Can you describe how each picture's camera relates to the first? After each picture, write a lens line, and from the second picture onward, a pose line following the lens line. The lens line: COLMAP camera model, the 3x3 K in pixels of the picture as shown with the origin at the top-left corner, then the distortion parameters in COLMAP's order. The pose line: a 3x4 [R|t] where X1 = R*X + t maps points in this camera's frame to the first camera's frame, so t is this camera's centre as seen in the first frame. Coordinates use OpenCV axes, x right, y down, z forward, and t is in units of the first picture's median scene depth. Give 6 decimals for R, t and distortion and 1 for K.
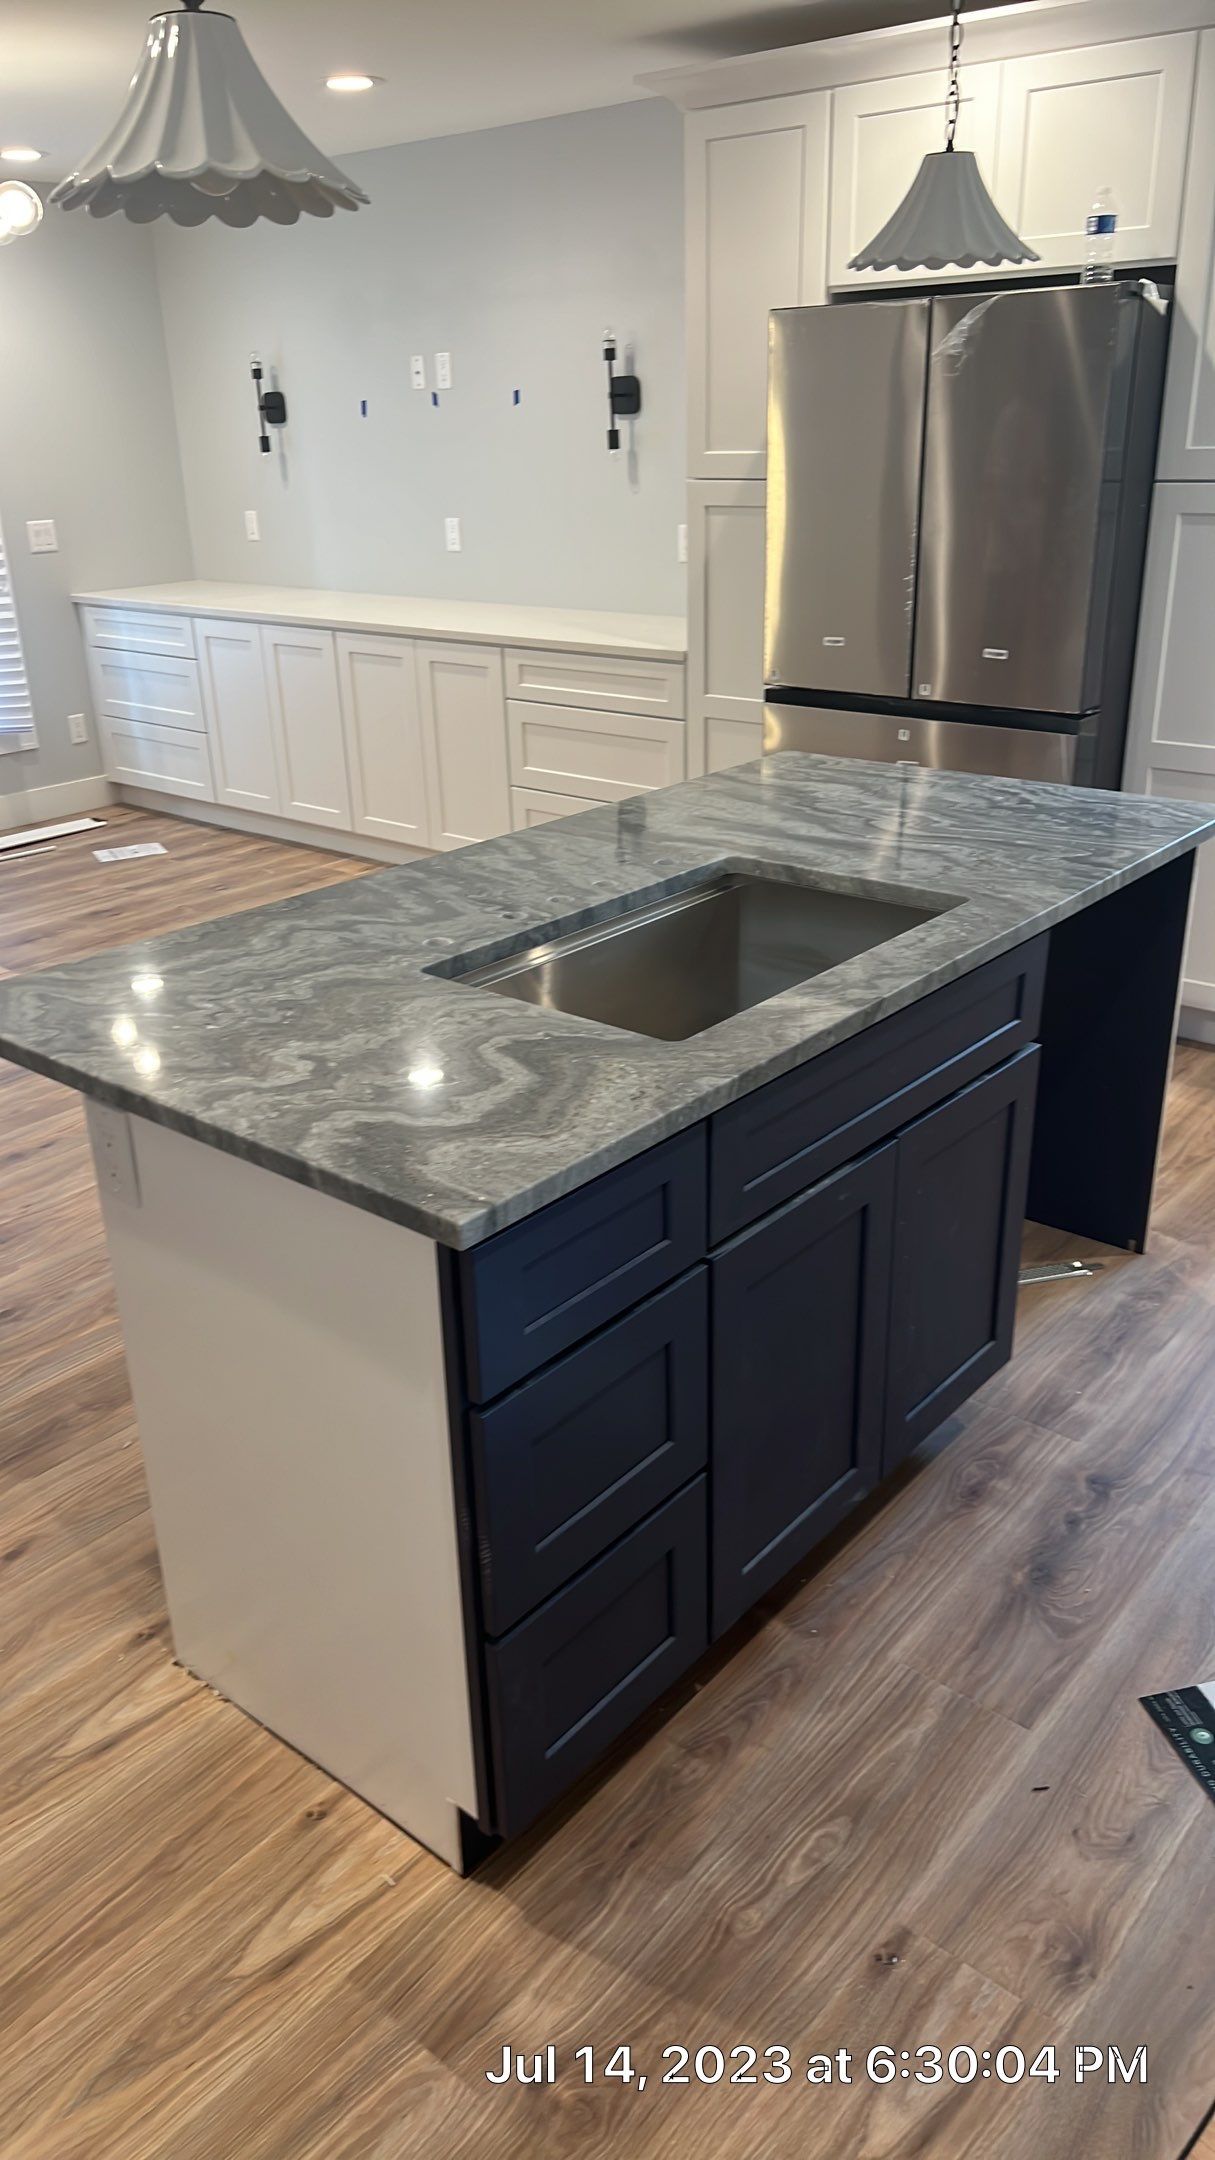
lens RADIAL K [[1551.6, 0, 590.0], [0, 1551.6, 1053.5], [0, 0, 1]] dist [0.096888, -0.124523]
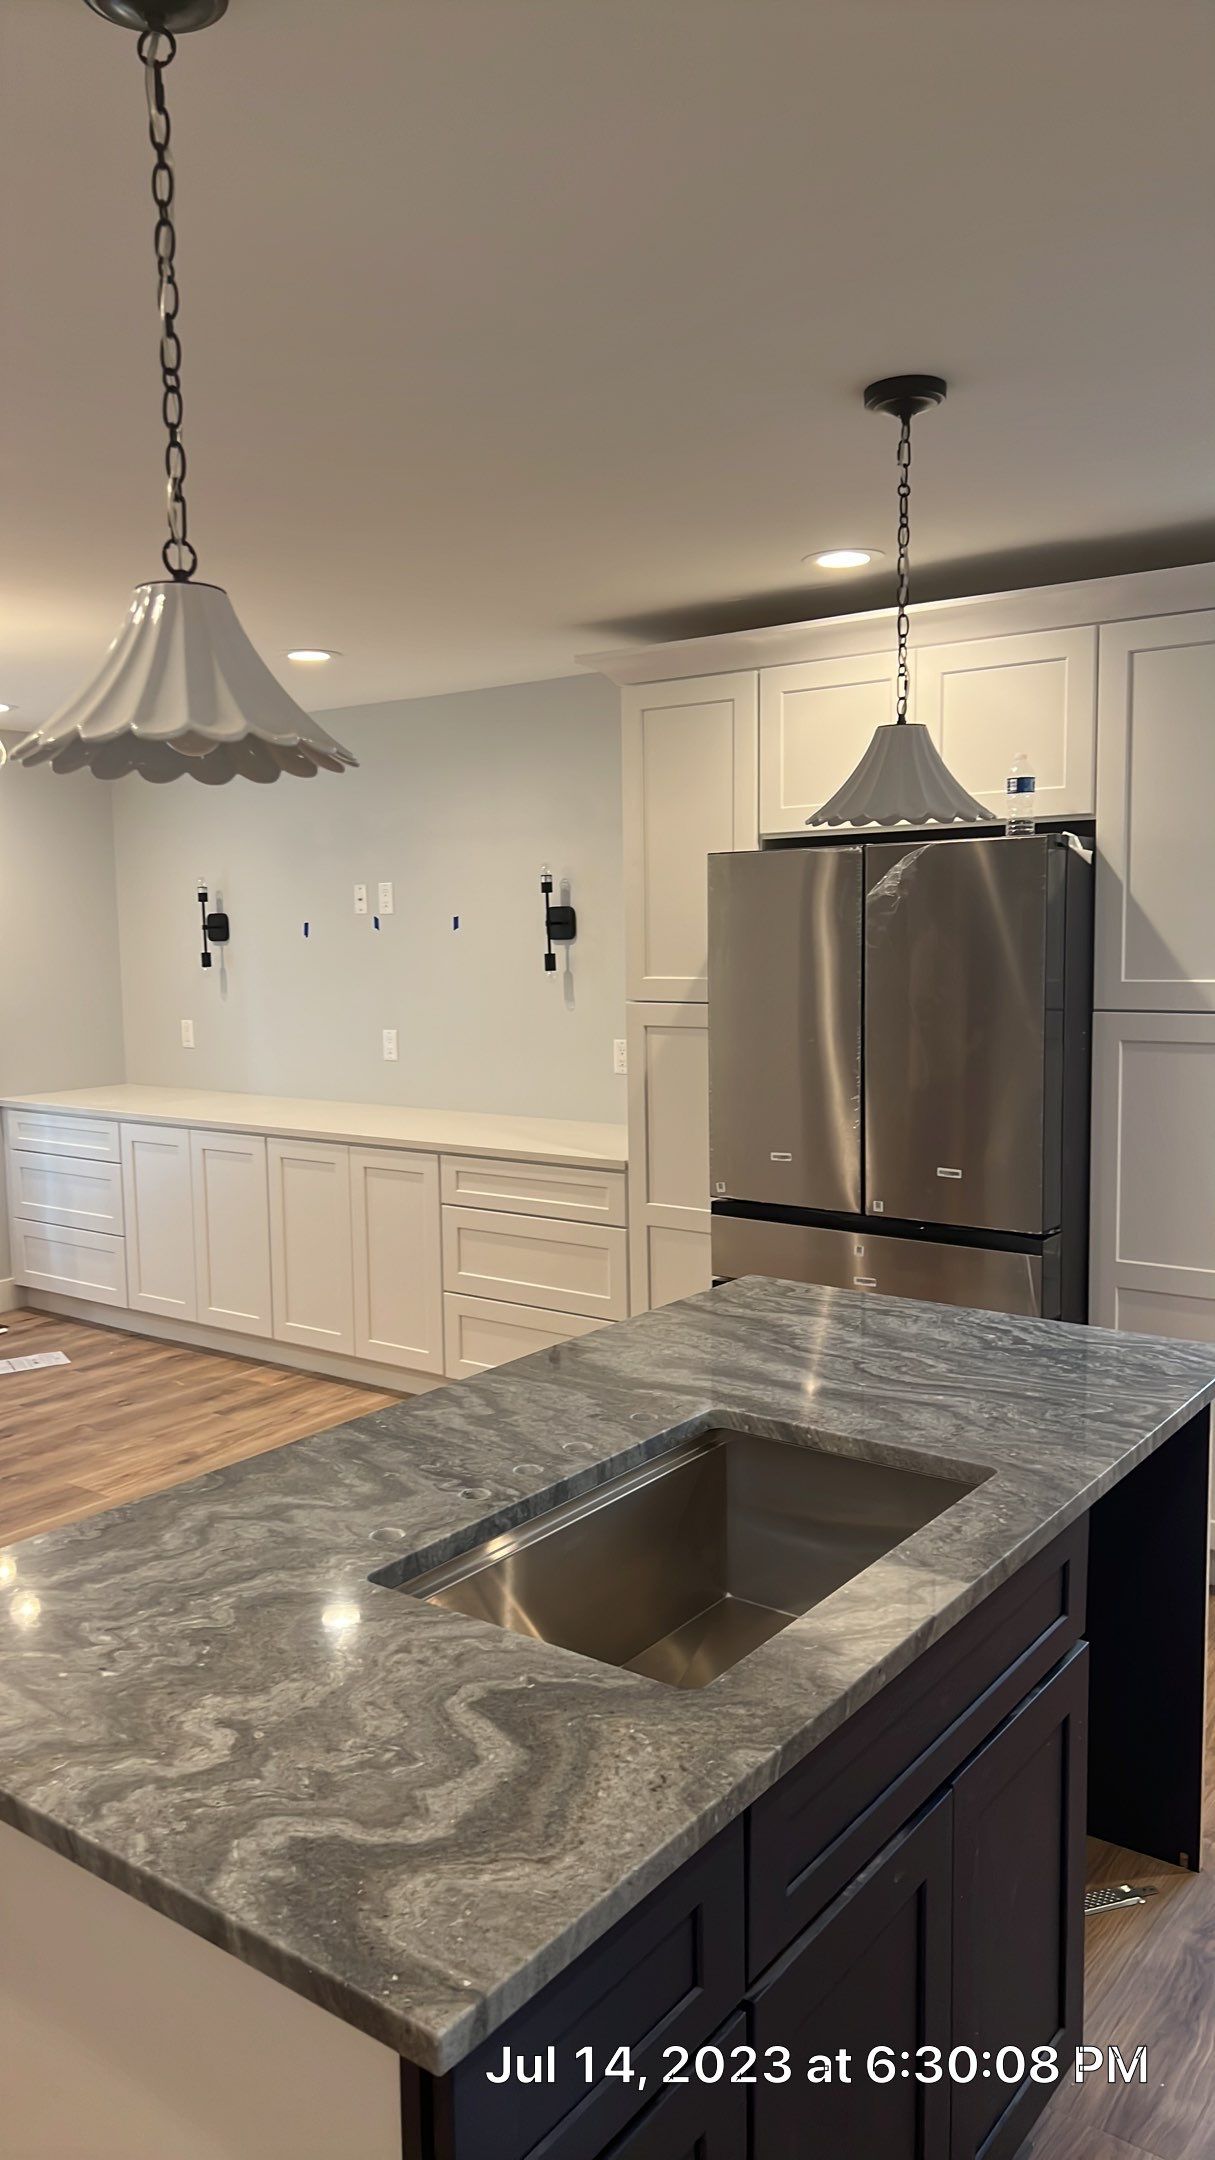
lens RADIAL K [[1551.6, 0, 590.0], [0, 1551.6, 1053.5], [0, 0, 1]] dist [0.096888, -0.124523]
pose [[0.998556, 0.004205, 0.053559, -0.030806], [0.012106, 0.953680, -0.300579, -0.056208], [-0.052342, 0.300794, 0.952252, 0.095284]]
